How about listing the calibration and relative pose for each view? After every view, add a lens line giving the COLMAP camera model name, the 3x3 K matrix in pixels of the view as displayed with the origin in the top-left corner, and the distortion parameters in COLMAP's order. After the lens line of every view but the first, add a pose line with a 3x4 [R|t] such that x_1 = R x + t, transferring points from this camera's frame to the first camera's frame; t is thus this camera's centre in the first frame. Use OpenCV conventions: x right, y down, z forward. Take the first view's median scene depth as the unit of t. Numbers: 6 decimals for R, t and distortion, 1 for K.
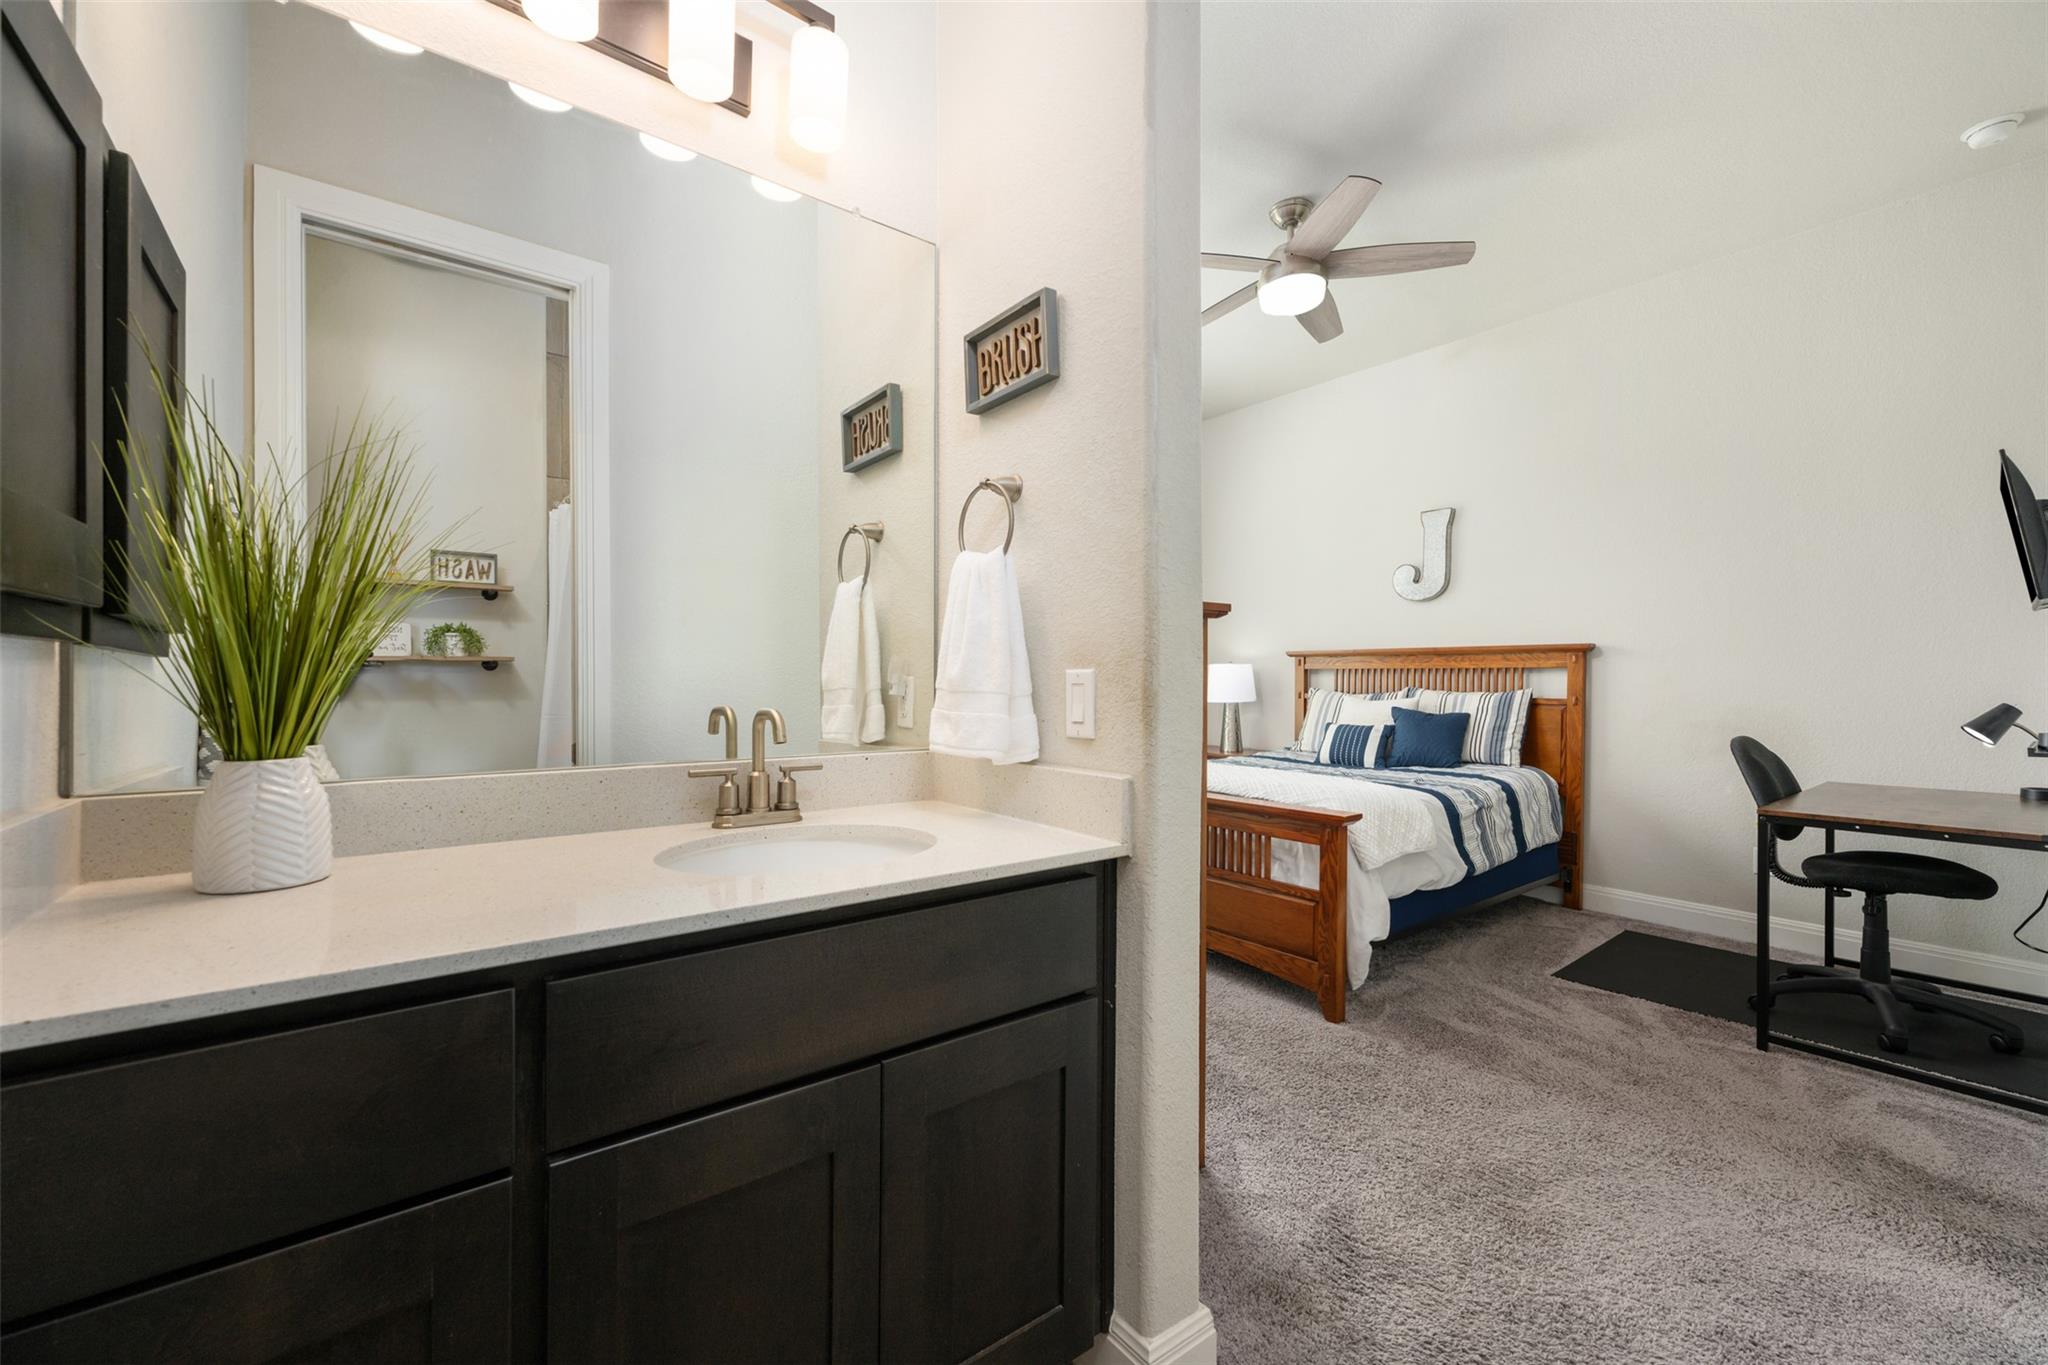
lens RADIAL K [[822.0, 0, 1026.5], [0, 822.0, 682.6], [0, 0, 1]] dist [-0.001769, -0.000022]
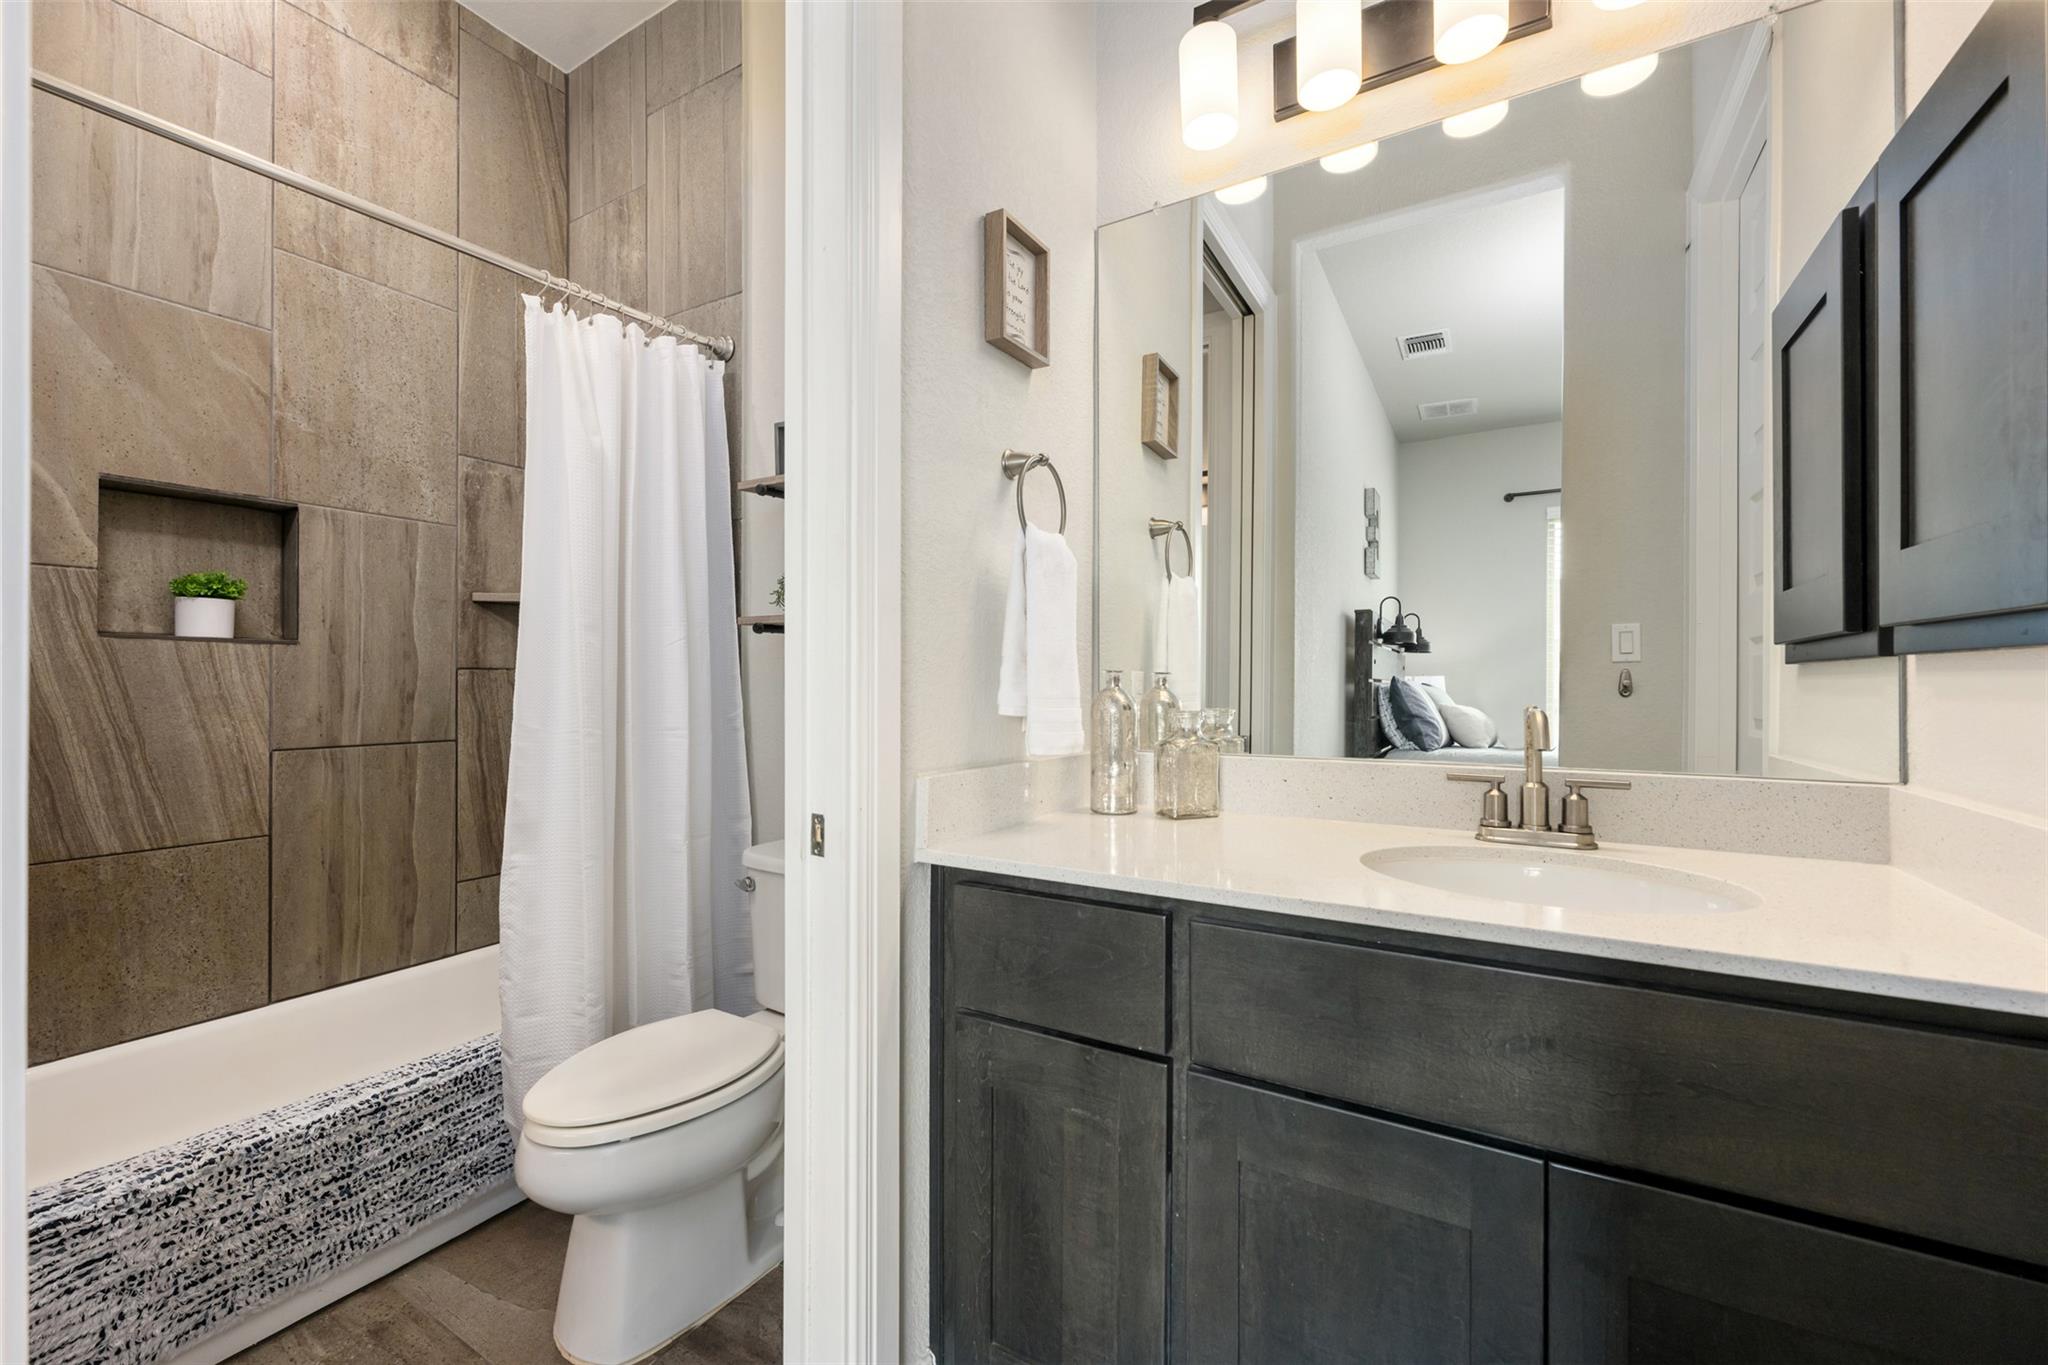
lens RADIAL K [[822.0, 0, 1023.3], [0, 822.0, 686.1], [0, 0, 1]] dist [-0.001769, -0.000022]
pose [[0.363770, -0.008685, -0.931448, 0.280410], [-0.003170, 0.999939, -0.010561, 0.018816], [0.931484, 0.006795, 0.363720, 0.192761]]
